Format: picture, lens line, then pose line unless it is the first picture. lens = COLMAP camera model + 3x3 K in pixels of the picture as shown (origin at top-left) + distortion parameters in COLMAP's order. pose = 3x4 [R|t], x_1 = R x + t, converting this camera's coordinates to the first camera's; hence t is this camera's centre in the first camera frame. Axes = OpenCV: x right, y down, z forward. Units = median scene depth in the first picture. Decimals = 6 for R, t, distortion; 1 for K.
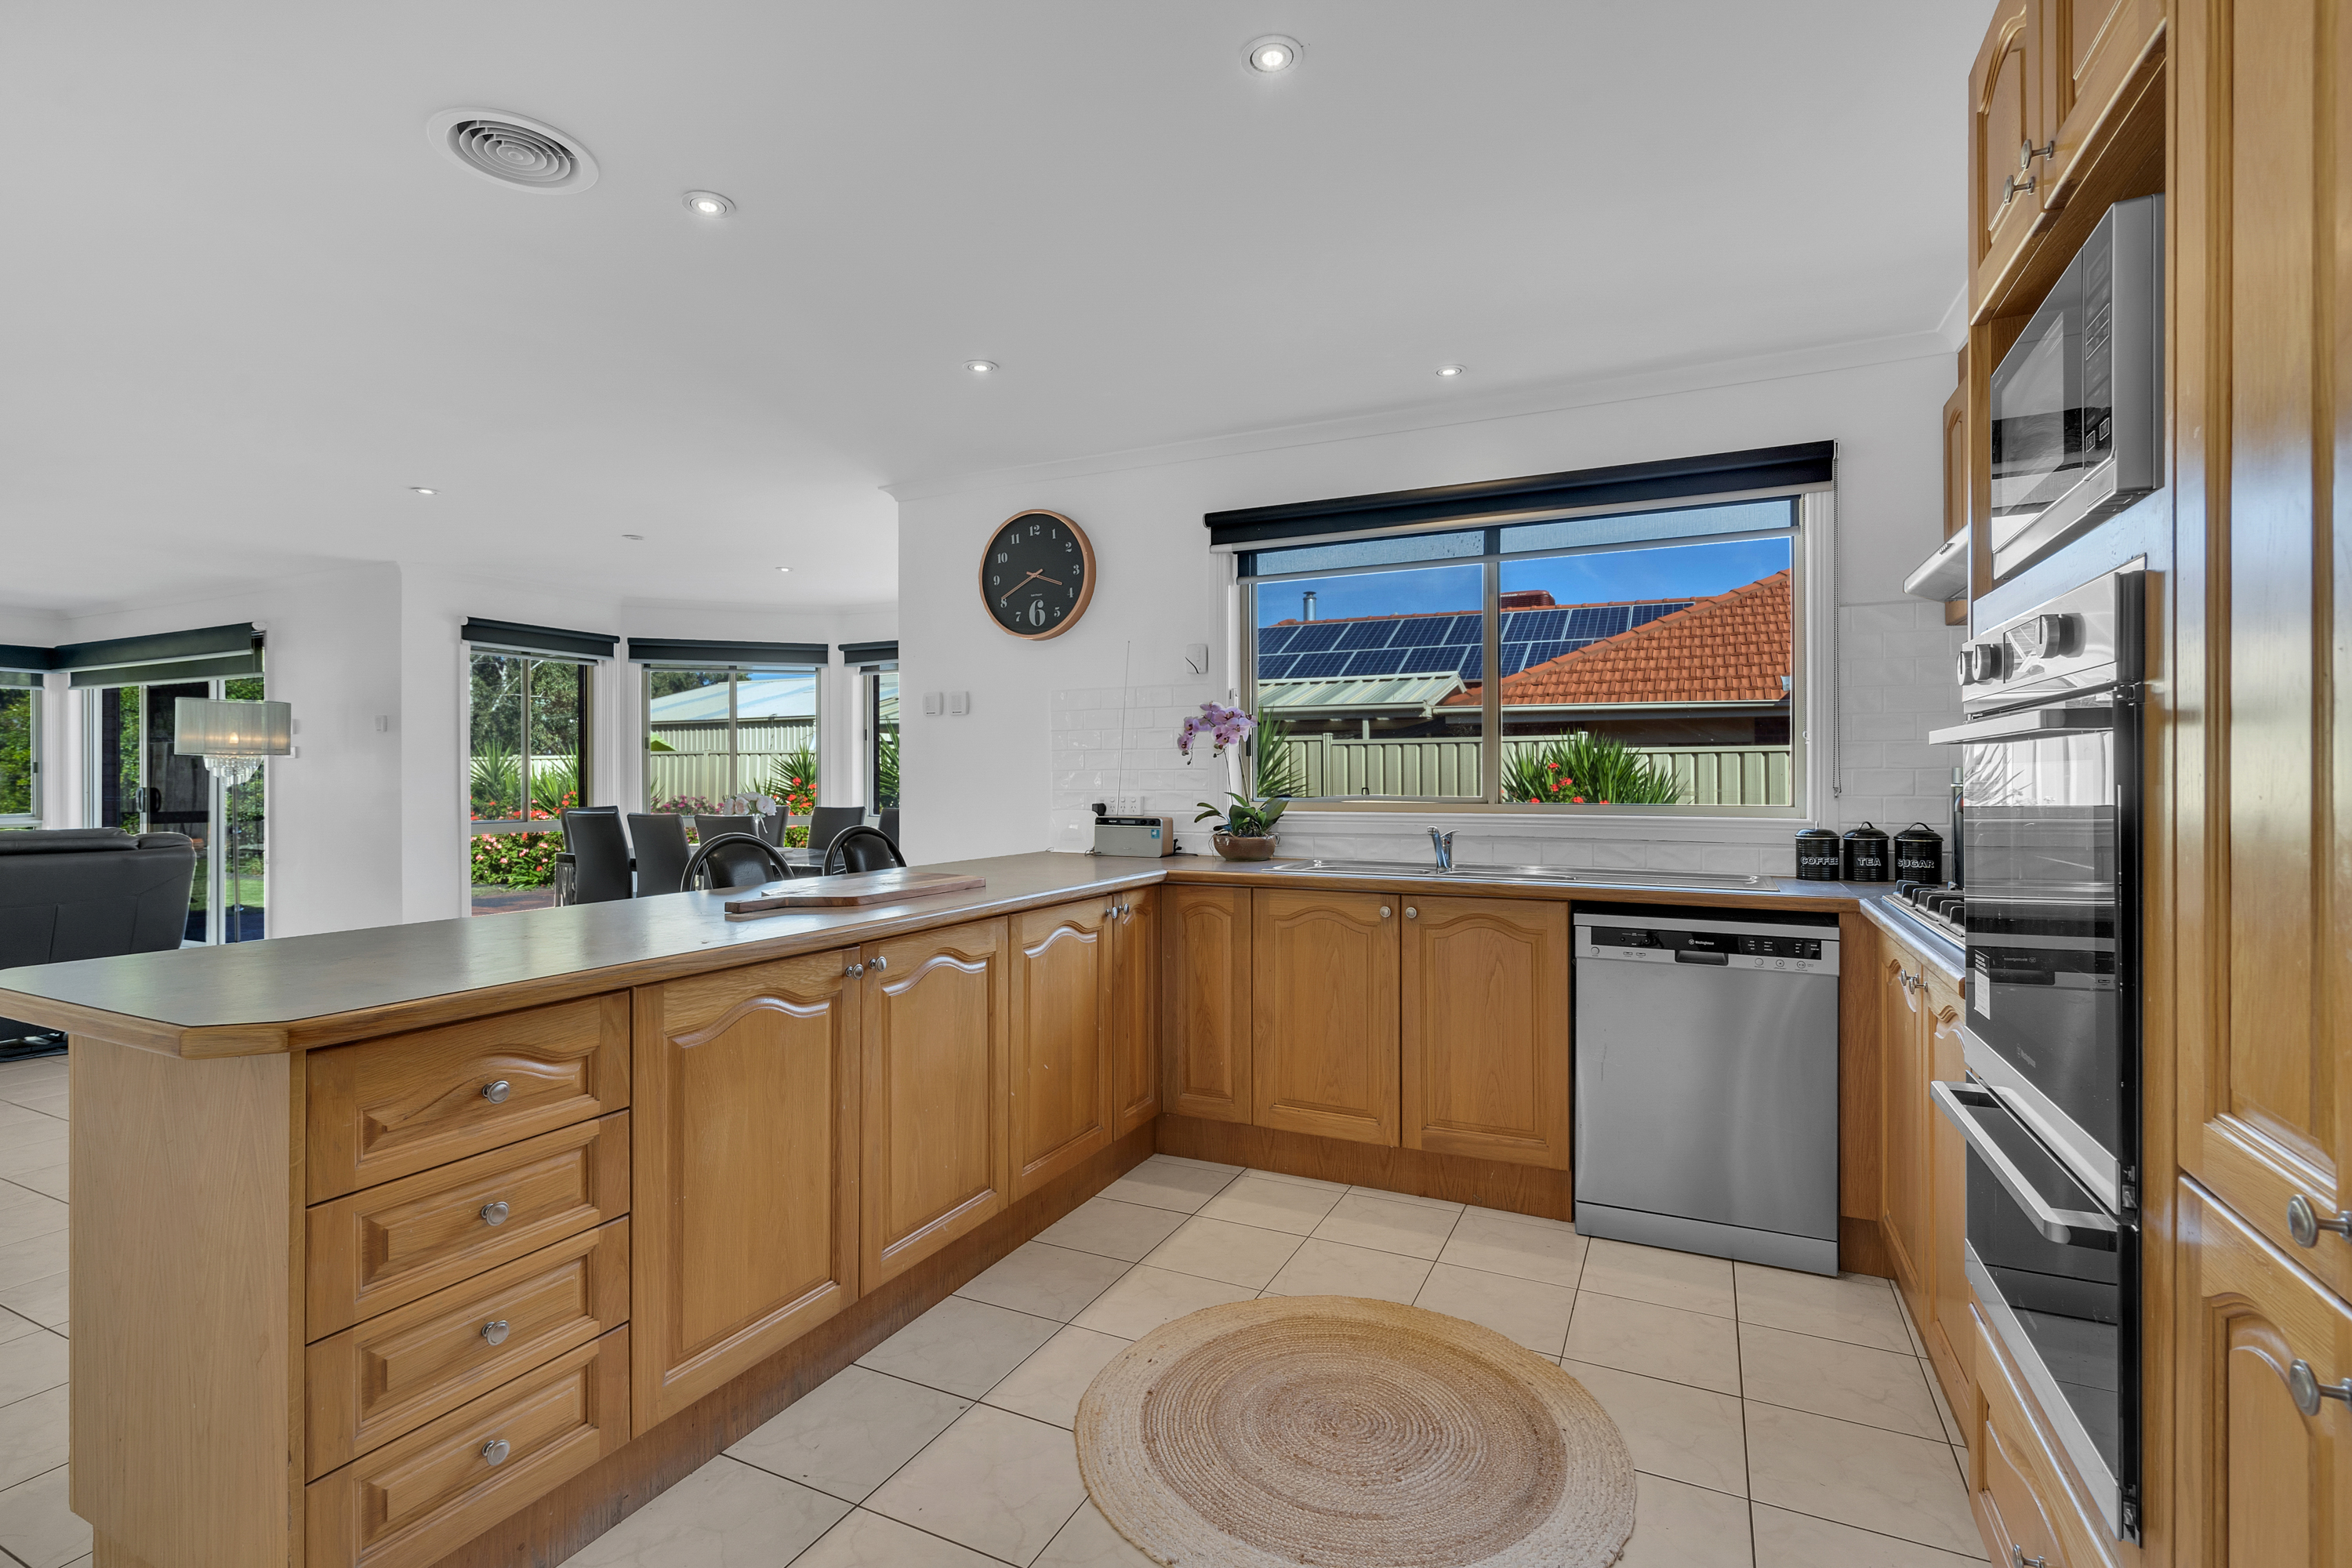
lens RADIAL K [[1070.7, 0, 1176.0], [0, 1070.7, 784.0], [0, 0, 1]] dist [0.001751, 0.000376]
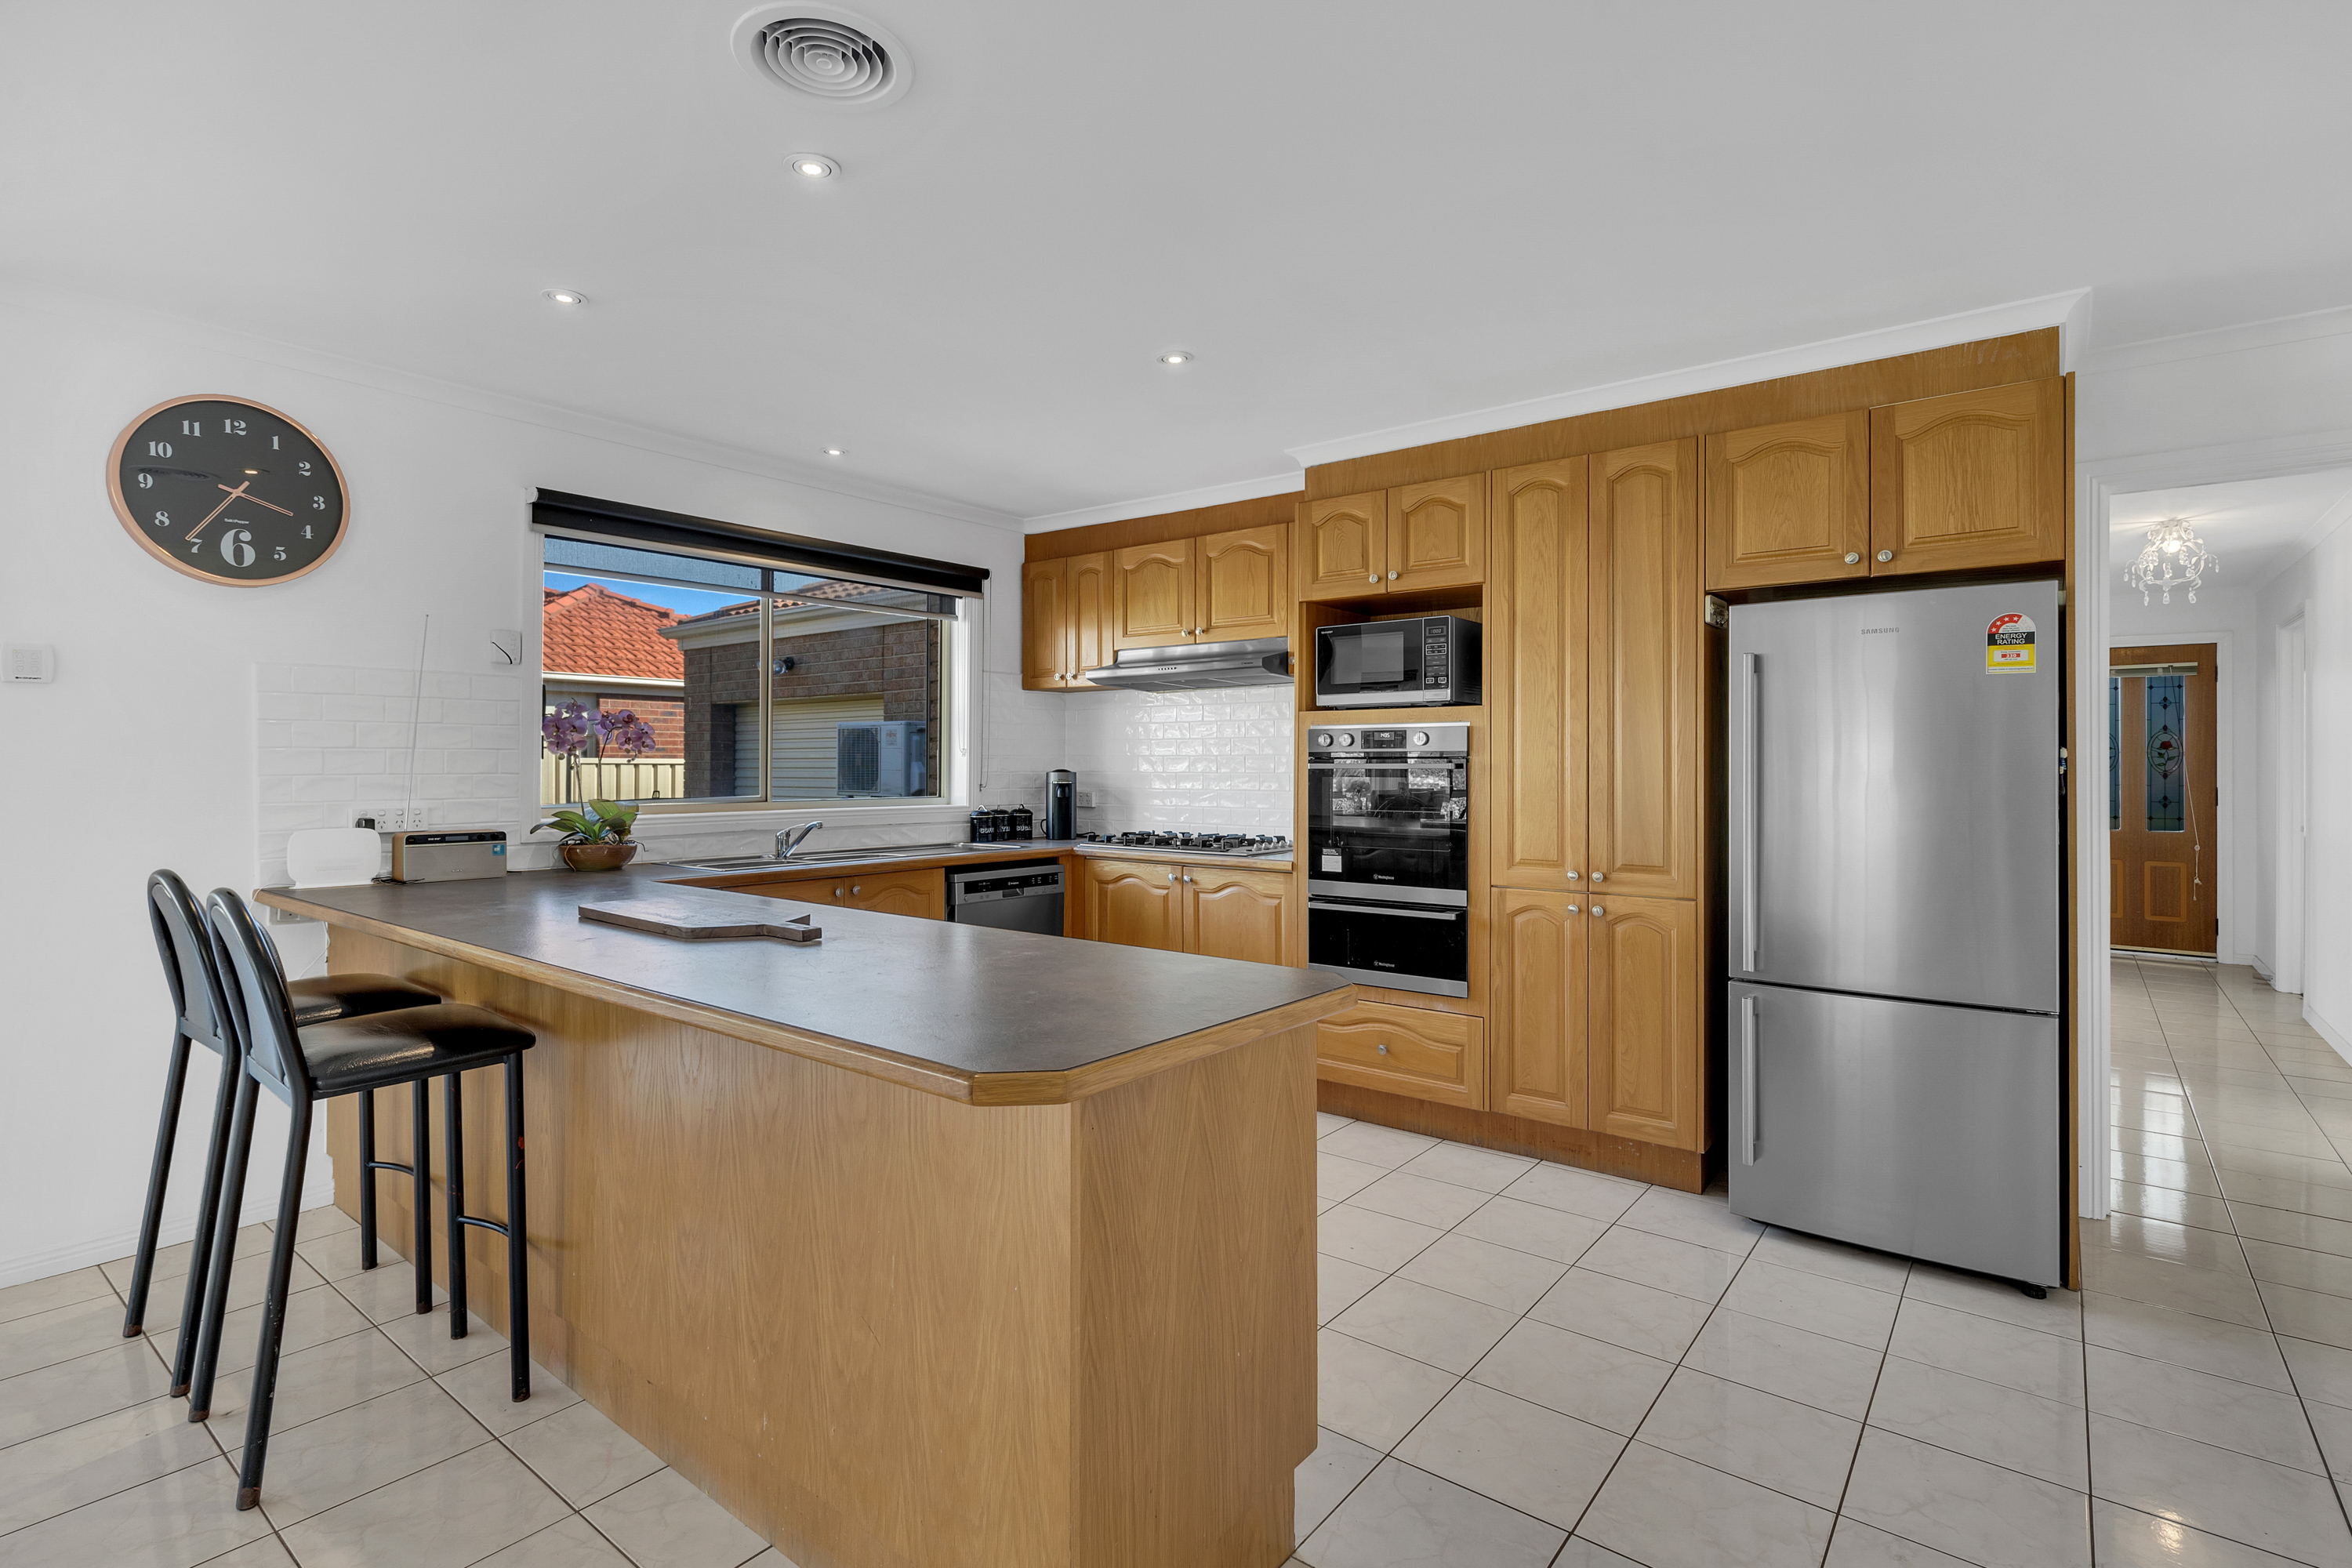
lens RADIAL K [[1116.6, 0, 1168.3], [0, 1116.6, 758.7], [0, 0, 1]] dist [-0.000764, 0.000350]
pose [[0.219149, 0.004815, 0.975680, -0.691433], [0.001506, 0.999985, -0.005273, -0.018631], [-0.975690, 0.002625, 0.219138, 0.253694]]
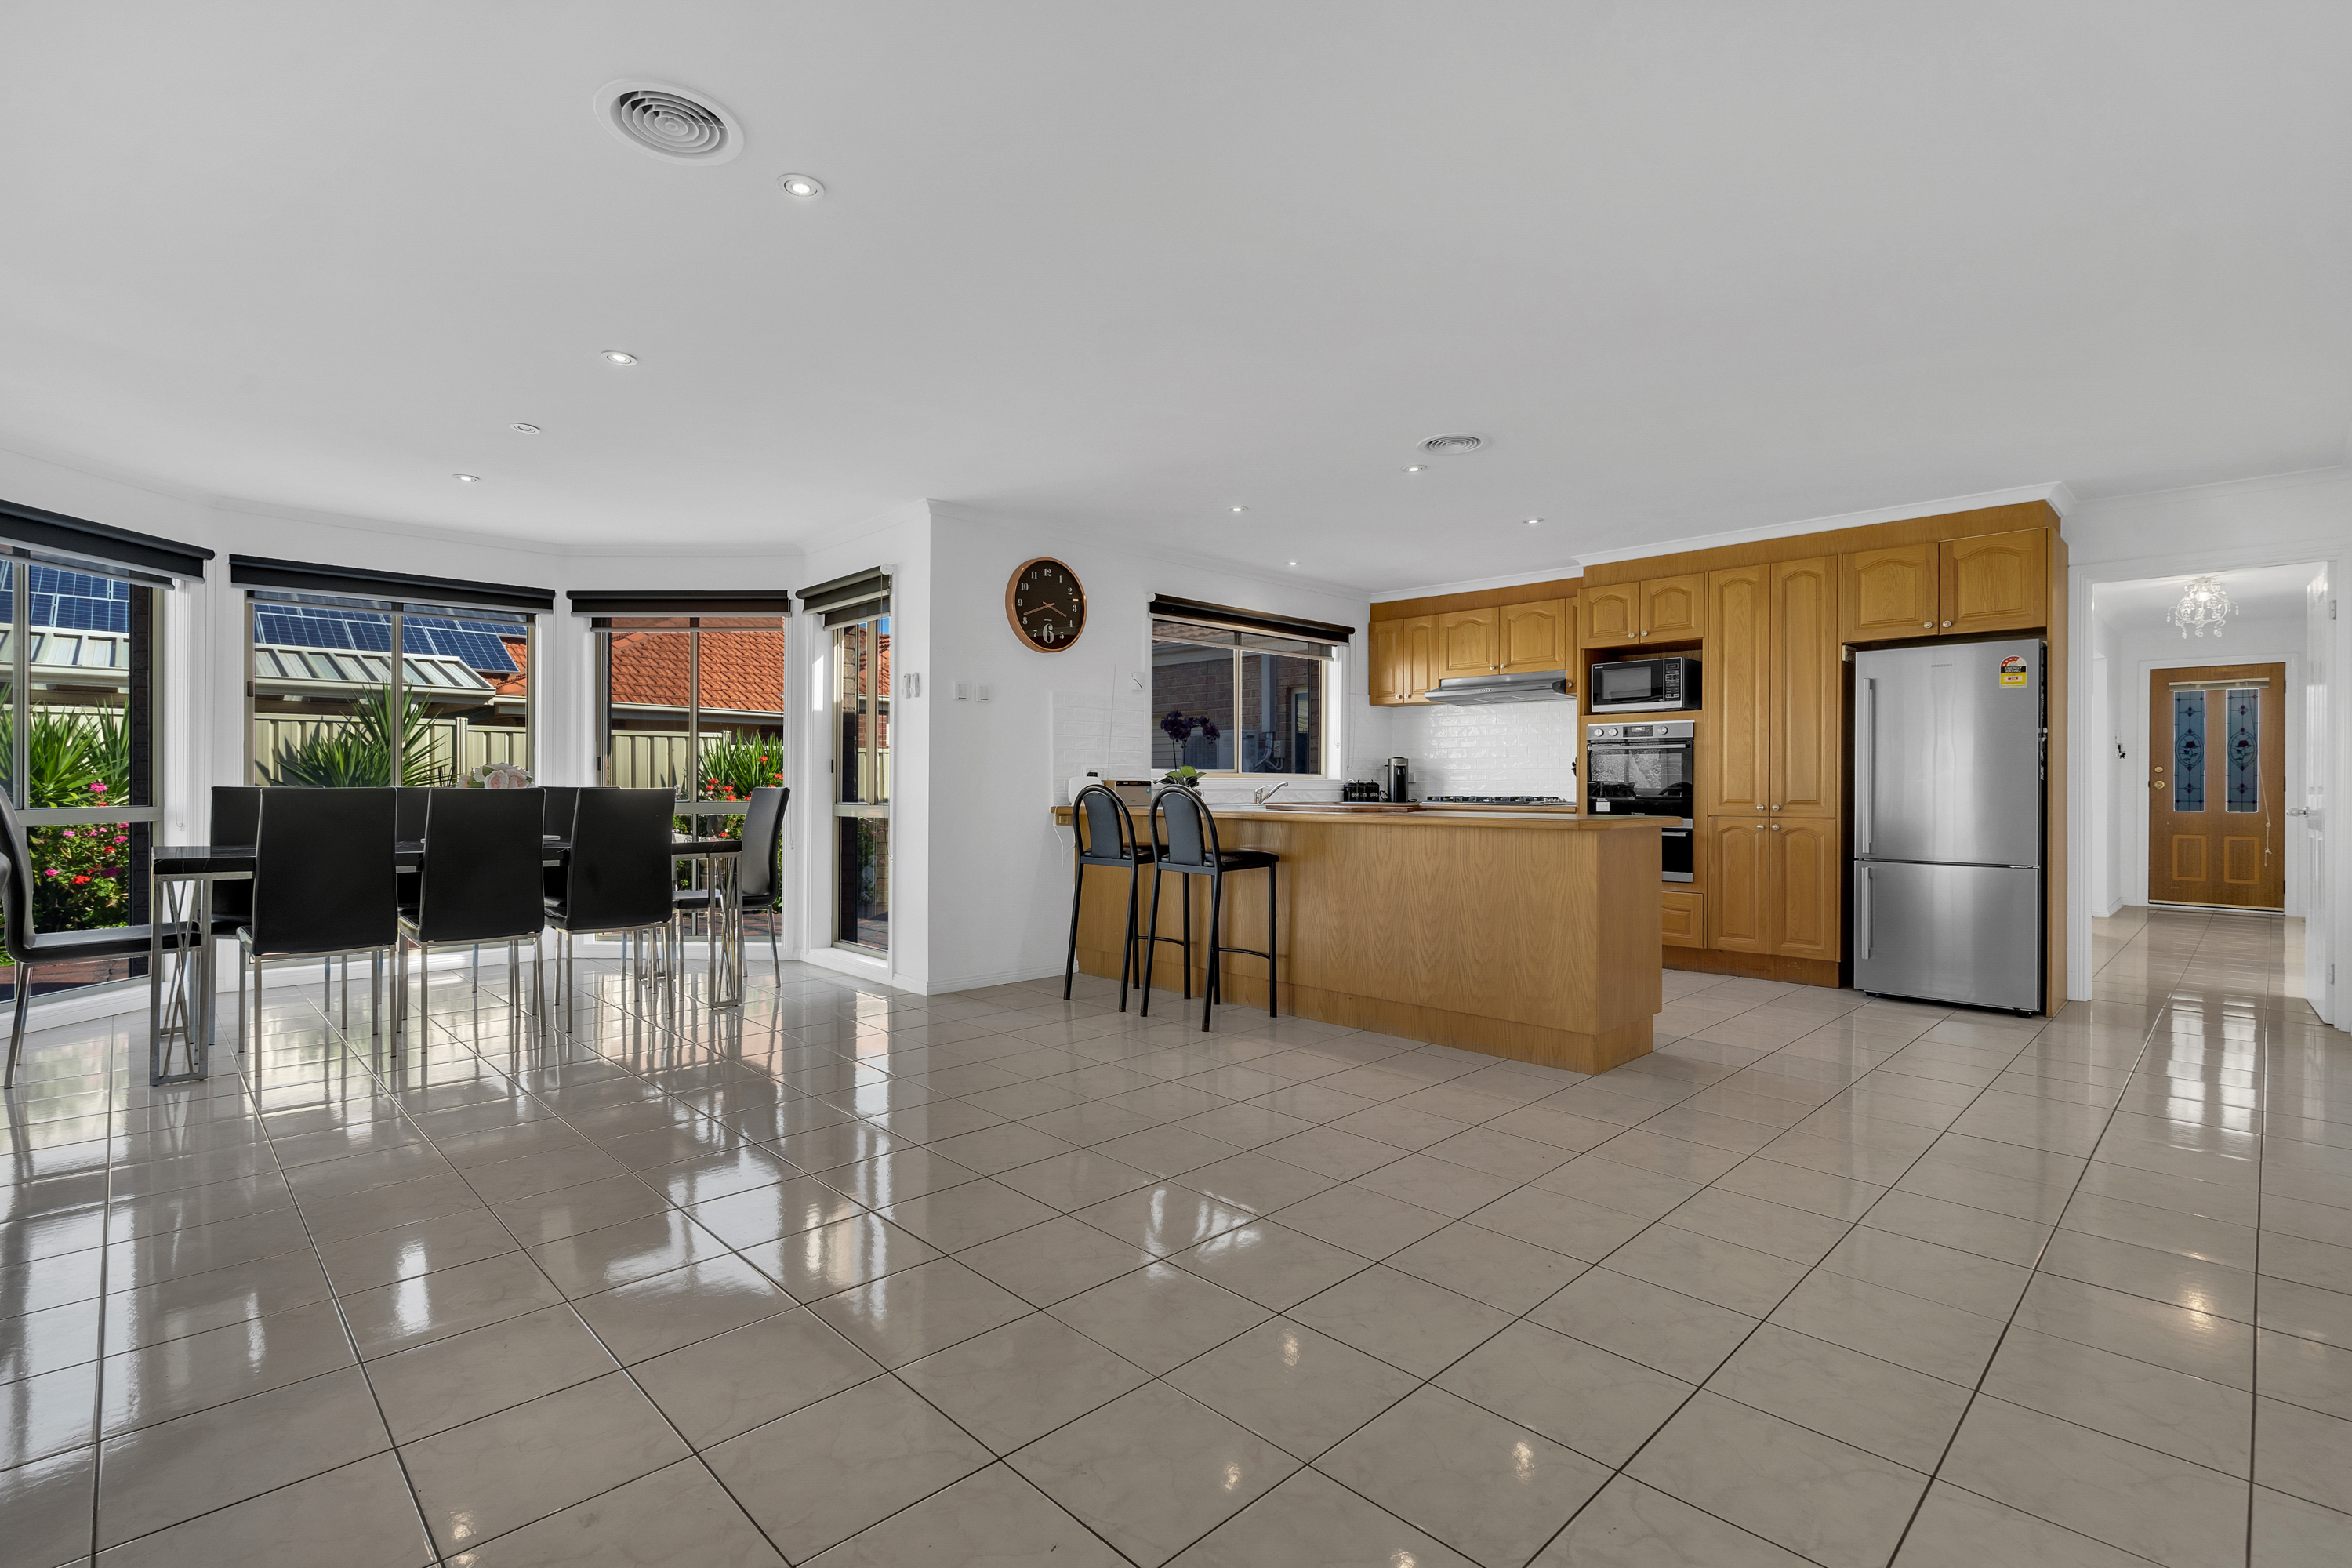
lens RADIAL K [[1070.7, 0, 1176.0], [0, 1070.7, 784.0], [0, 0, 1]] dist [0.001751, 0.000376]
pose [[0.336266, -0.000007, 0.941767, -1.344986], [0.000543, 1.000000, -0.000187, 0.032346], [-0.941767, 0.000575, 0.336266, 0.382660]]
